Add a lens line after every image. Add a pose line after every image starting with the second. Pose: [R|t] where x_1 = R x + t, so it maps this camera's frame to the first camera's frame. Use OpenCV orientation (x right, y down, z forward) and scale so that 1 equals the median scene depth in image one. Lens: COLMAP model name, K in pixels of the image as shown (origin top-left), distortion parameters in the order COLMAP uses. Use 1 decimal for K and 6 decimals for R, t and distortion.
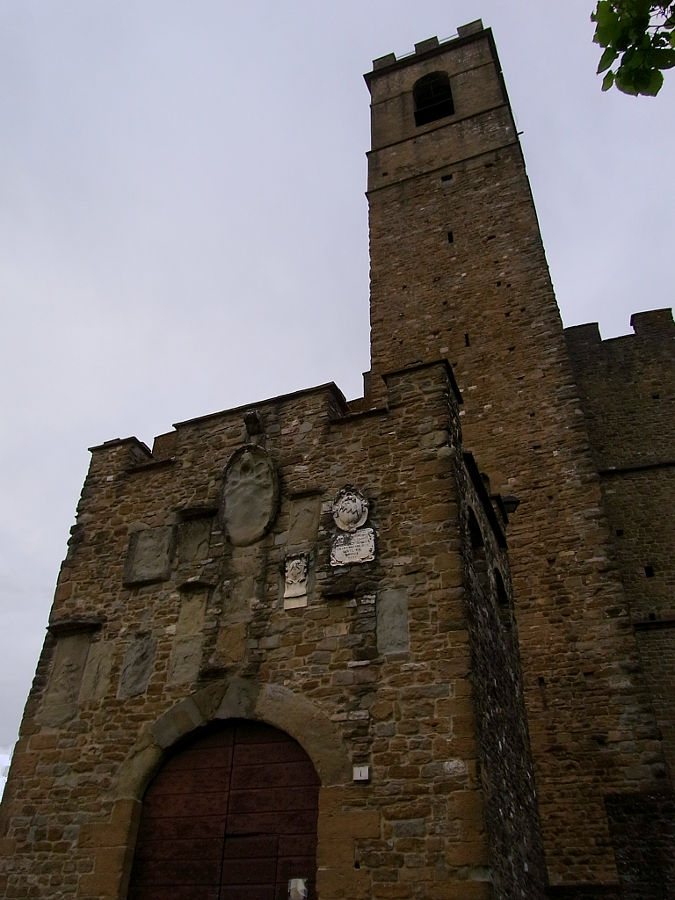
lens RADIAL K [[796.4, 0, 337.5], [0, 796.4, 450.0], [0, 0, 1]] dist [-0.002369, -0.160116]
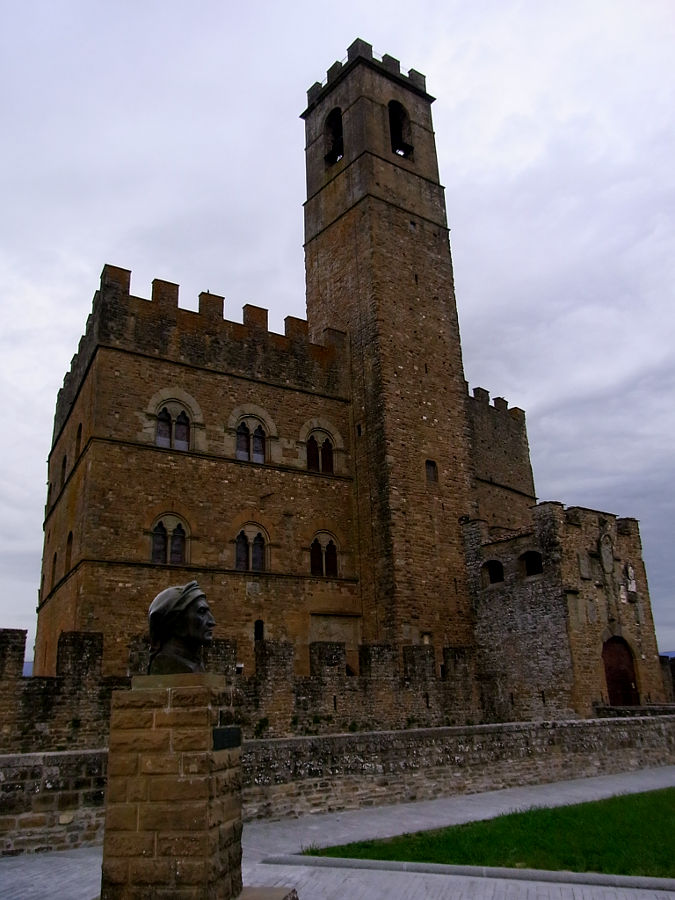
lens RADIAL K [[796.4, 0, 337.5], [0, 796.4, 450.0], [0, 0, 1]] dist [-0.002369, -0.160116]
pose [[0.496749, 0.245661, 0.832401, -3.120991], [-0.490169, 0.870904, 0.035492, 0.108170], [-0.716222, -0.425648, 0.553037, 0.312373]]
